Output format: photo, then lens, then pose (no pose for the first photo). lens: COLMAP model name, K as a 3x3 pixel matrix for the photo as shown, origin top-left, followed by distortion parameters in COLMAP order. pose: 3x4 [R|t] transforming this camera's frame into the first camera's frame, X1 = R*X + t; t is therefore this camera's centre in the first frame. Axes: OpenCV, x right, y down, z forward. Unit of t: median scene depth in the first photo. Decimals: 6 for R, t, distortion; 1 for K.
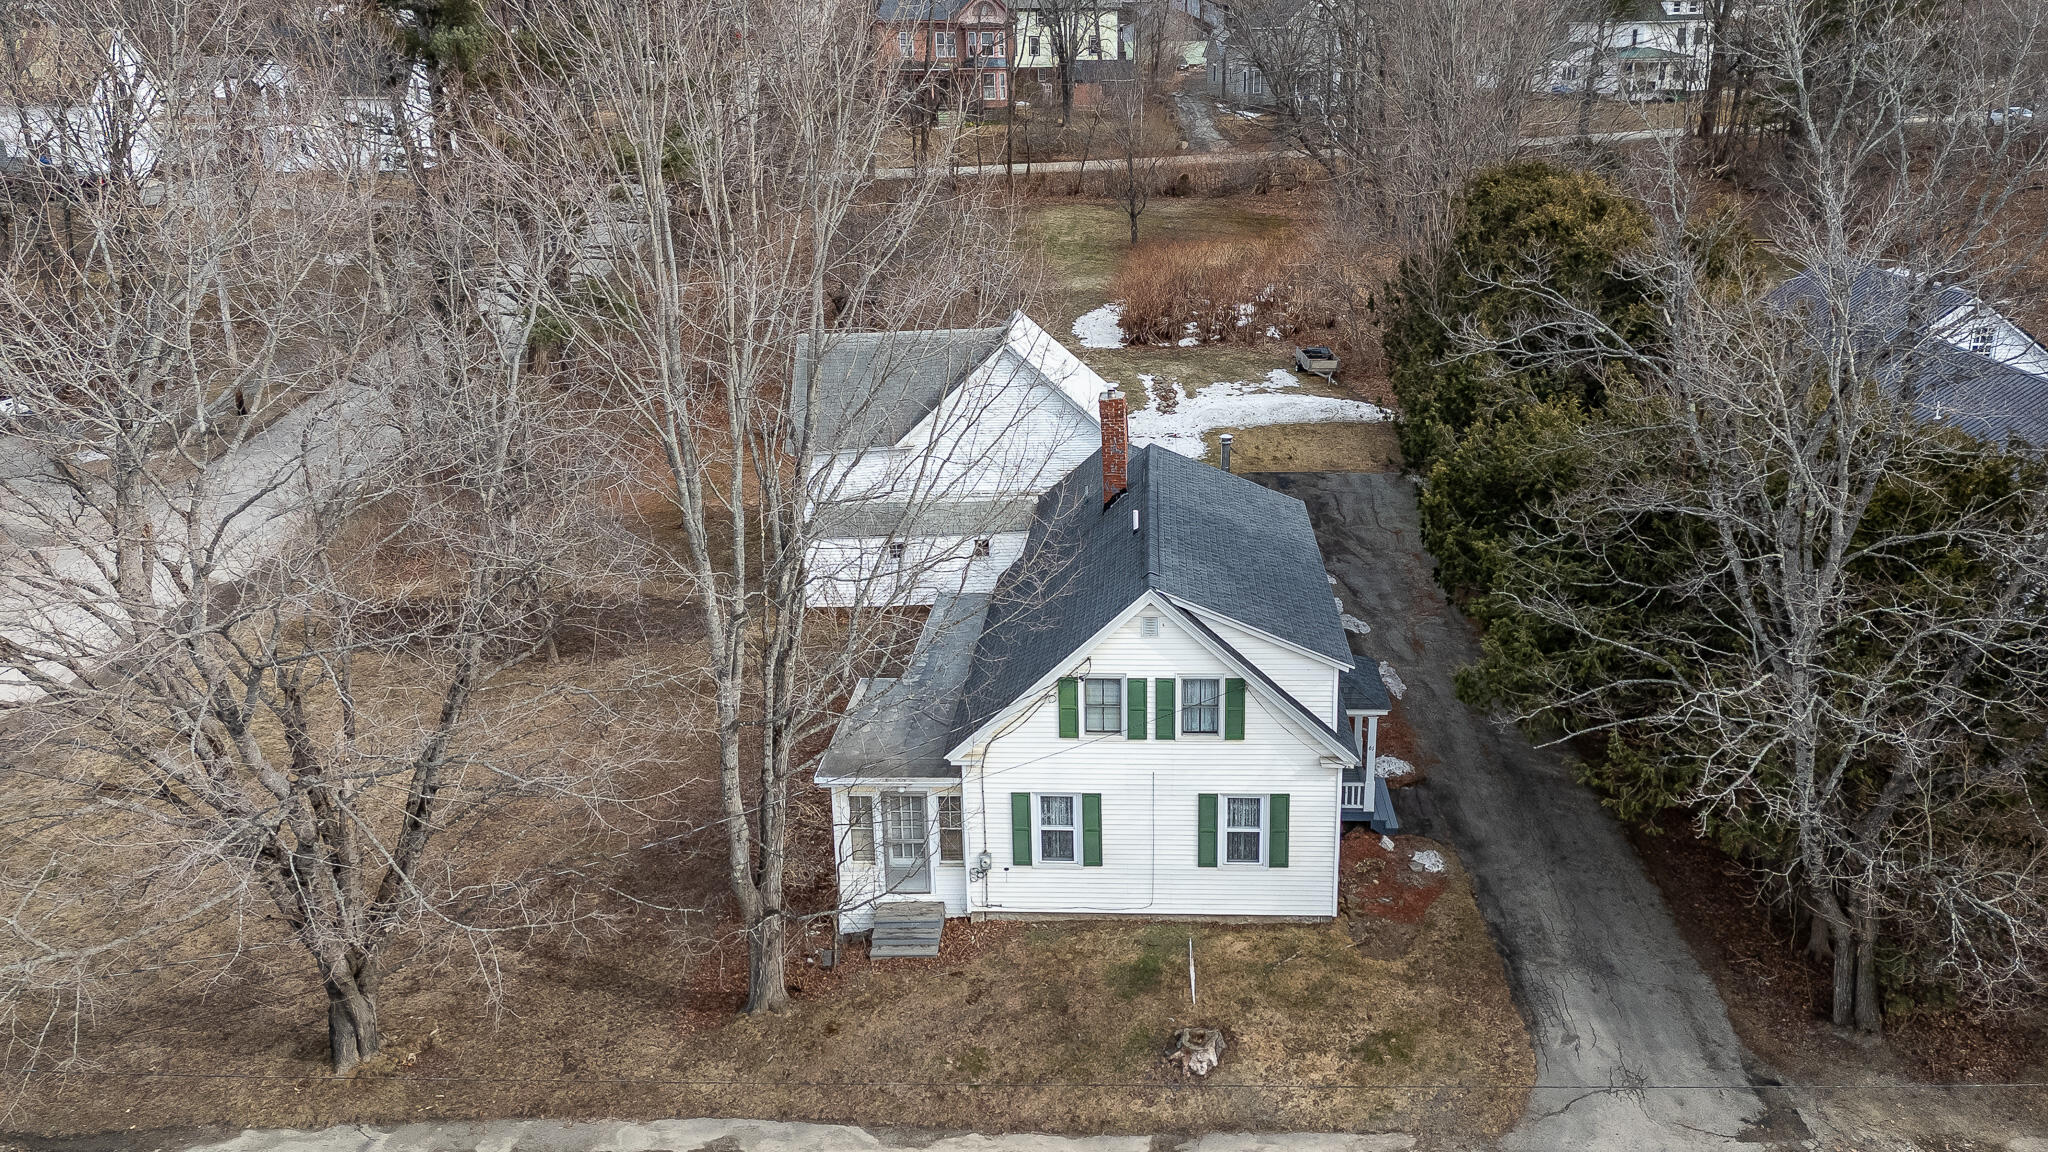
lens RADIAL K [[1588.6, 0, 1110.8], [0, 1588.6, 559.7], [0, 0, 1]] dist [0.076131, -0.022663]
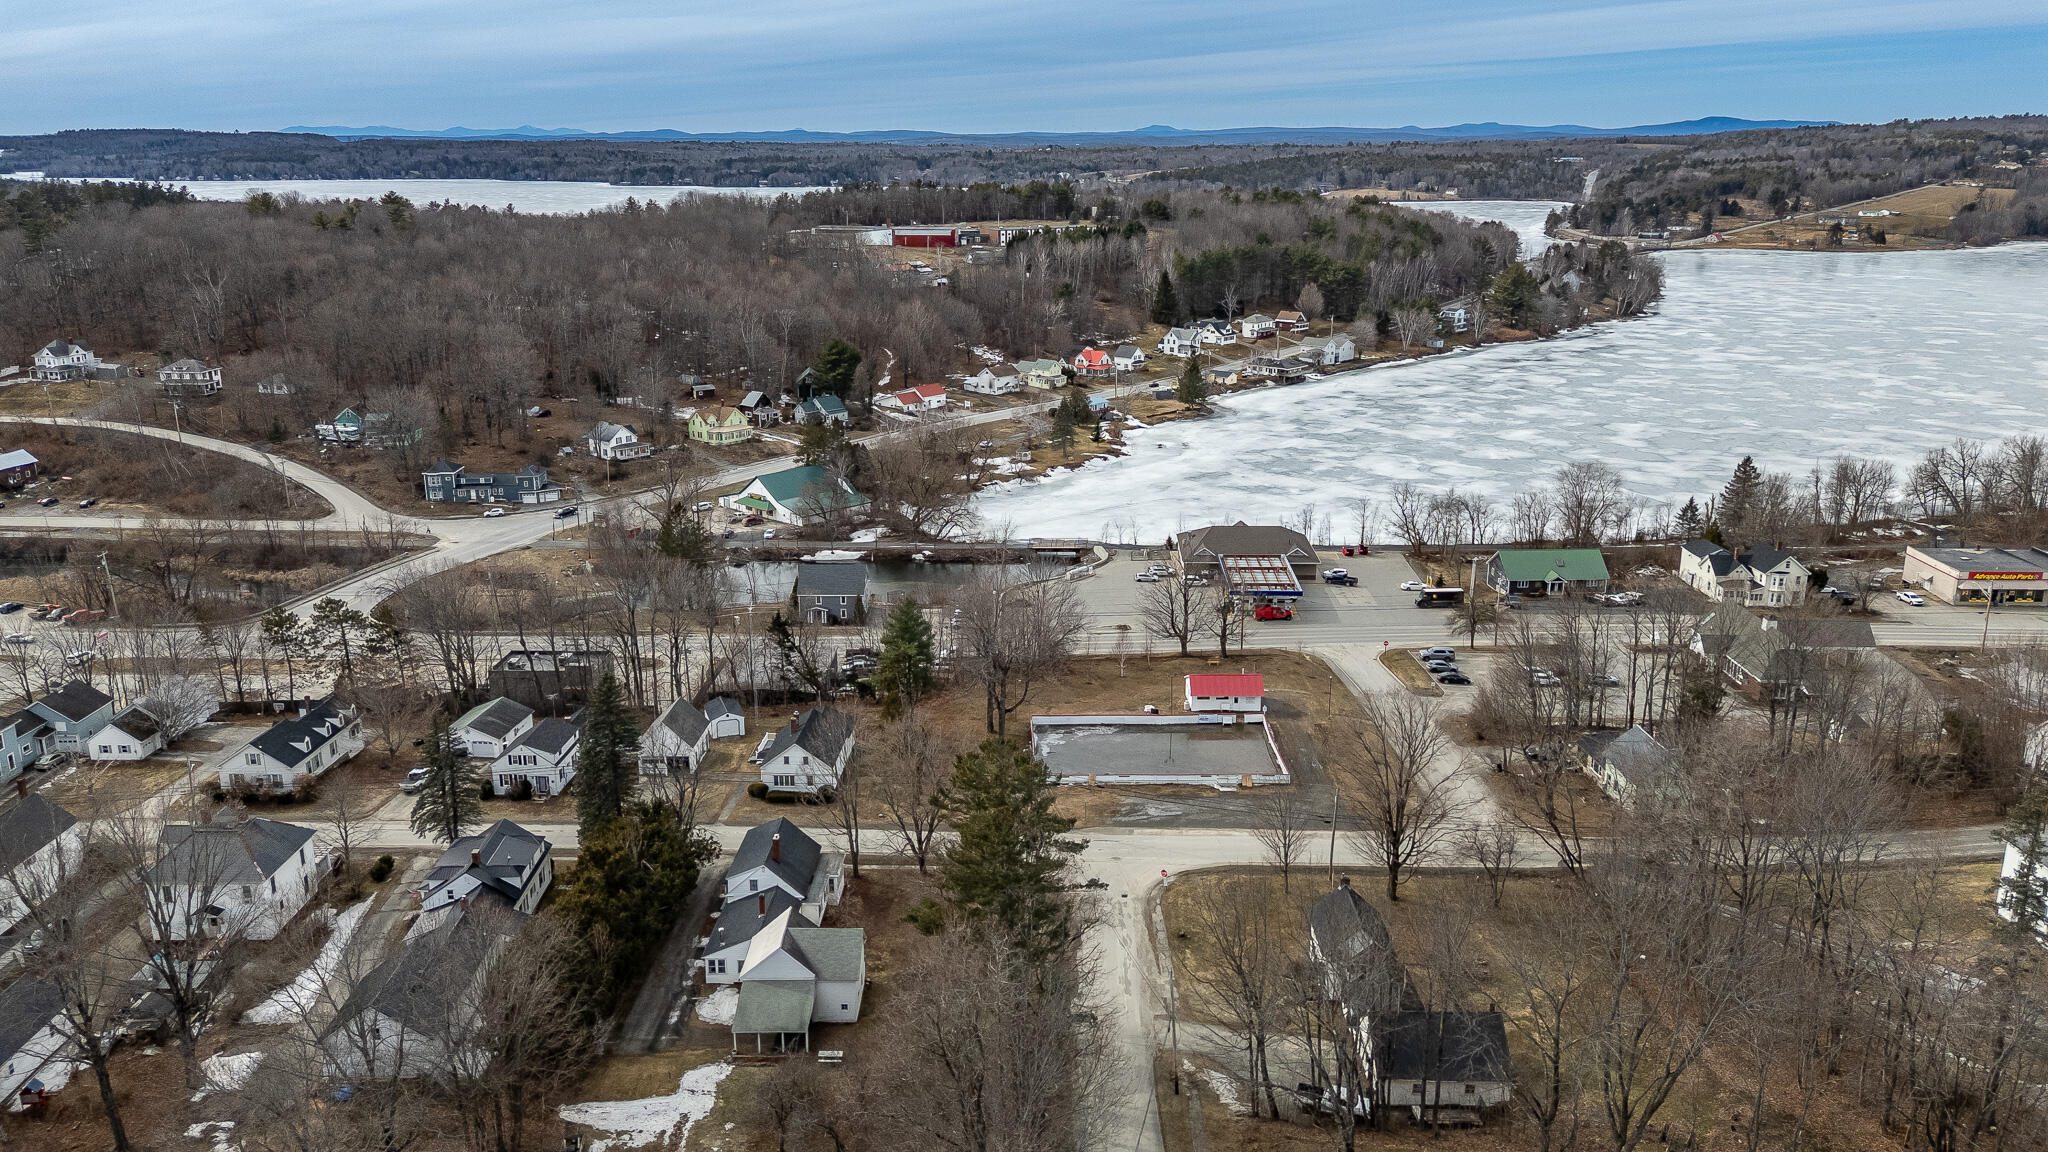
lens RADIAL K [[1493.5, 0, 1033.1], [0, 1493.5, 567.6], [0, 0, 1]] dist [0.089296, -0.084638]
pose [[-0.999938, 0.008831, -0.006825, -0.797187], [0.003474, 0.827370, 0.561646, -3.540231], [0.010607, 0.561587, -0.827350, 4.684960]]
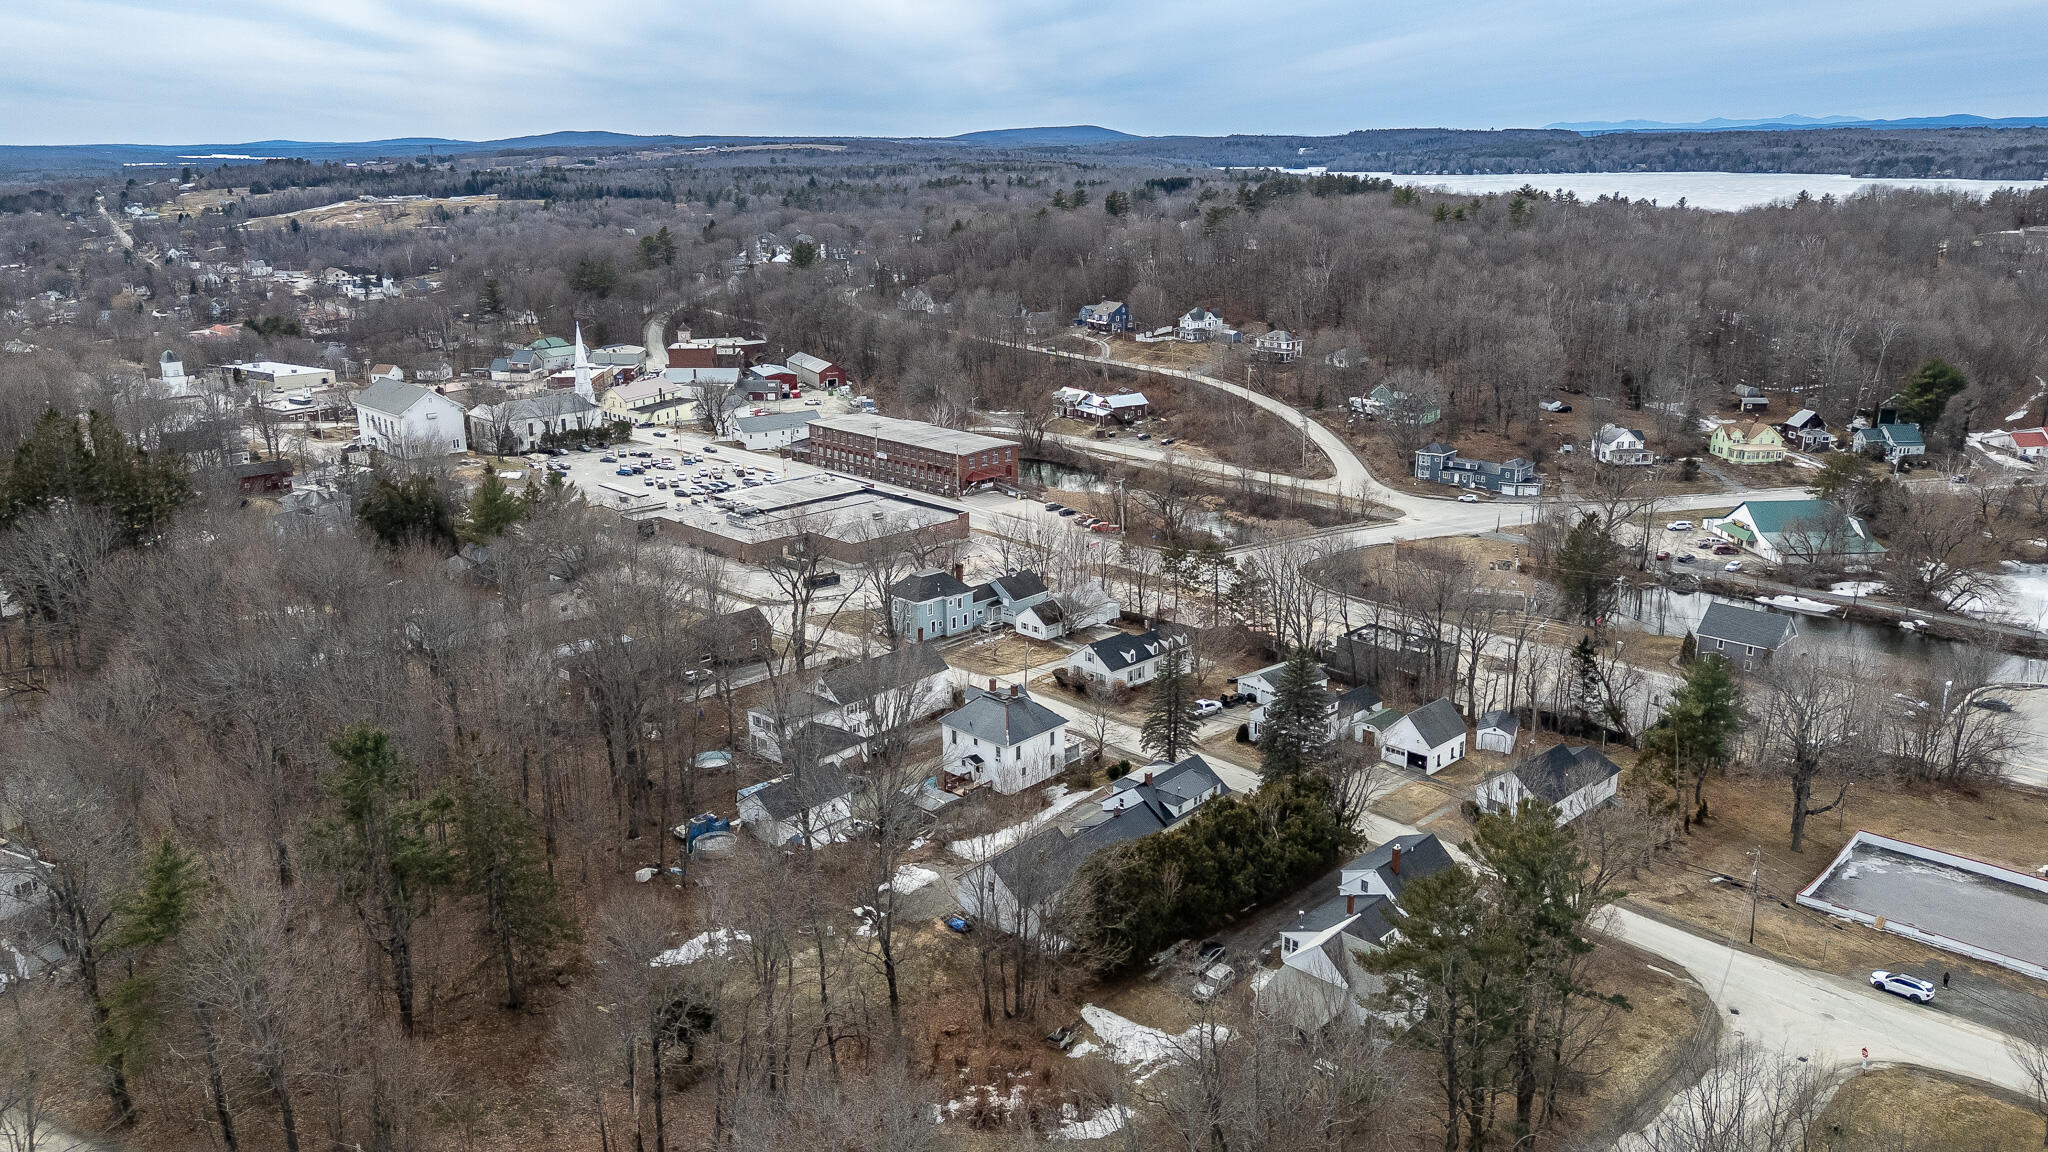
lens RADIAL K [[1493.5, 0, 1031.5], [0, 1493.5, 569.7], [0, 0, 1]] dist [0.089296, -0.084638]
pose [[-0.733668, -0.177155, 0.656009, -2.095291], [0.223640, 0.848679, 0.479301, -3.371080], [-0.641651, 0.498358, -0.583029, 4.223154]]
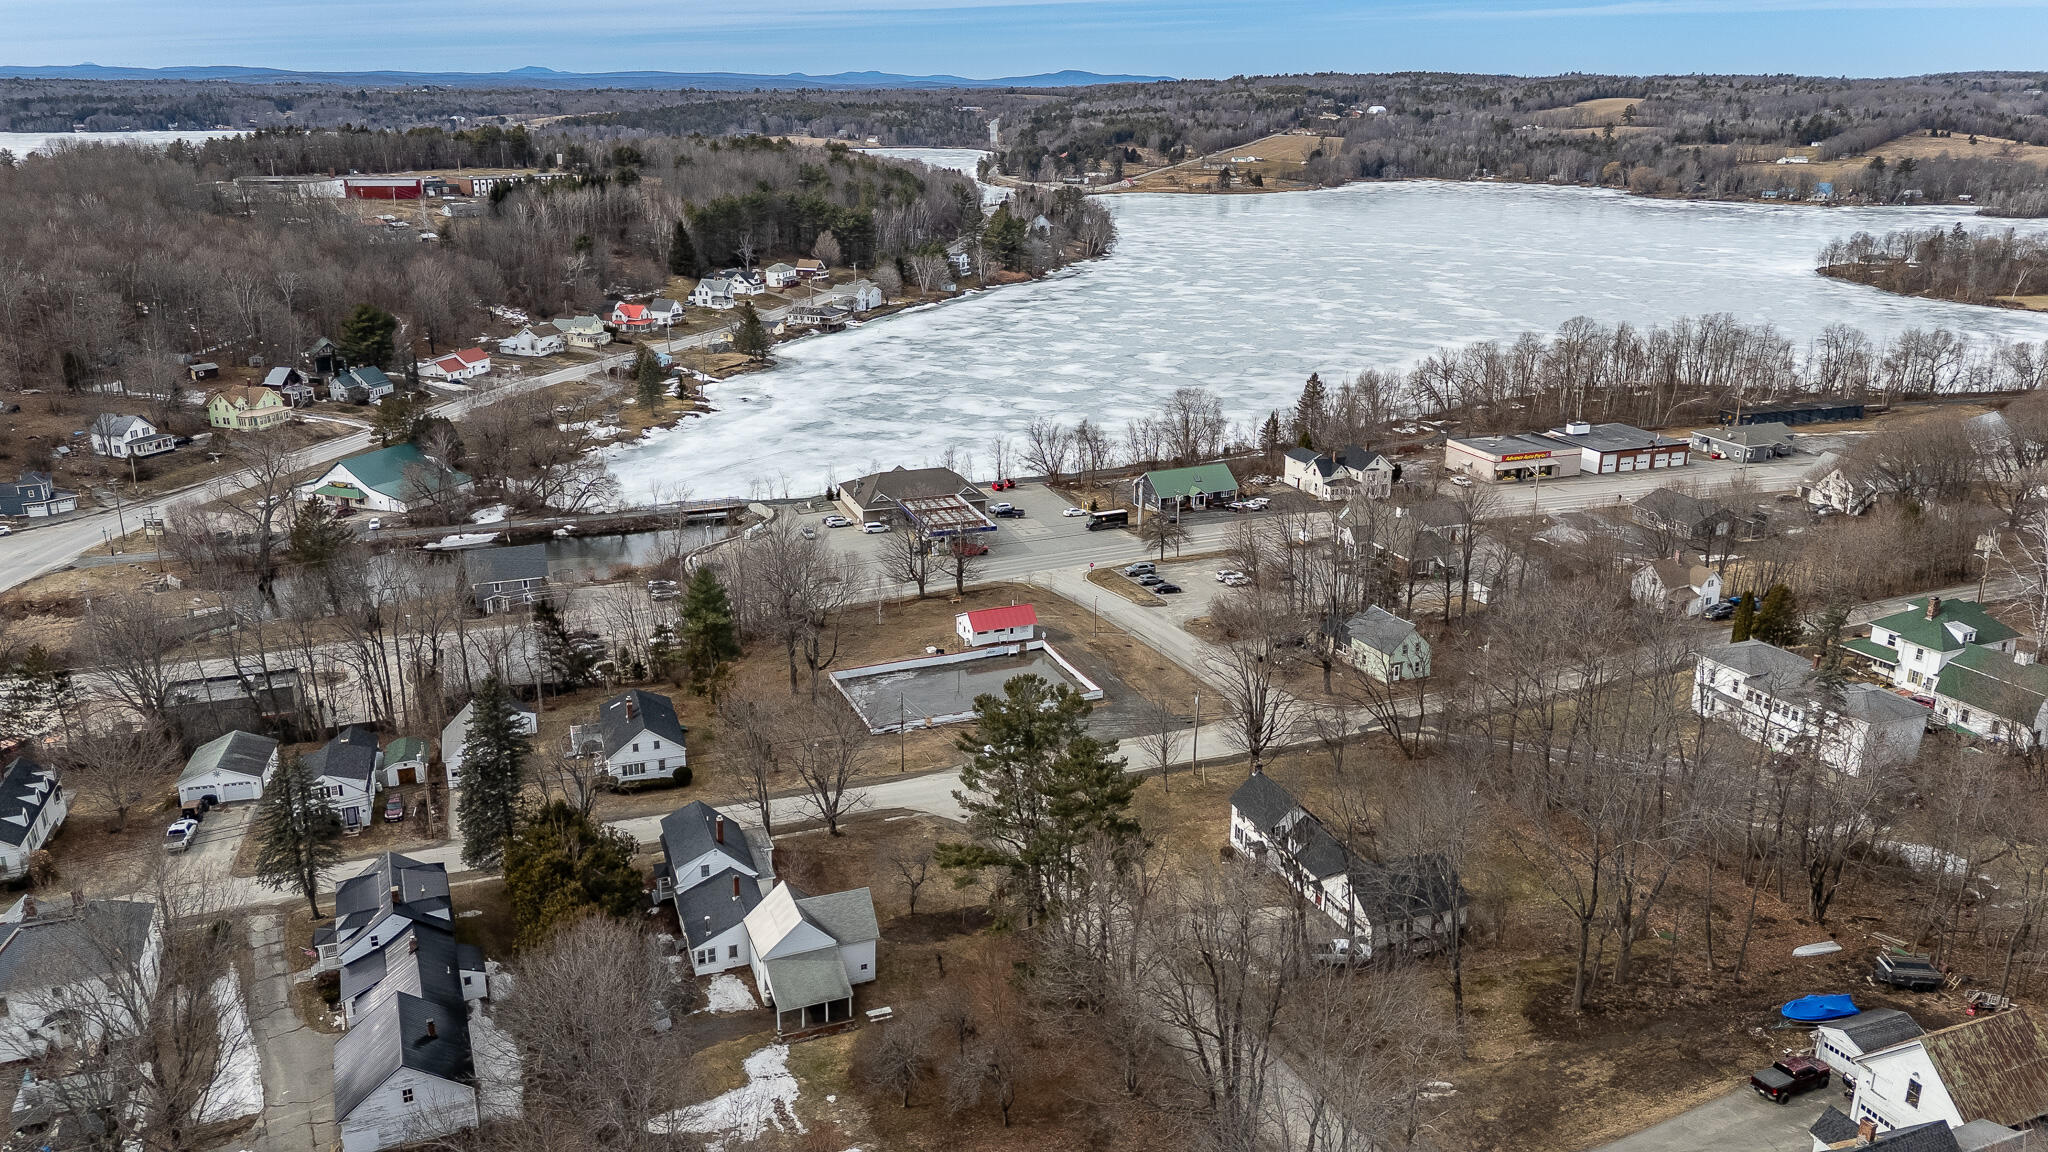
lens RADIAL K [[1493.5, 0, 1034.1], [0, 1493.5, 566.2], [0, 0, 1]] dist [0.089296, -0.084638]
pose [[-0.924609, 0.117091, -0.362474, 0.696370], [-0.118725, 0.815596, 0.566310, -3.502330], [0.361943, 0.566650, -0.740206, 4.523956]]
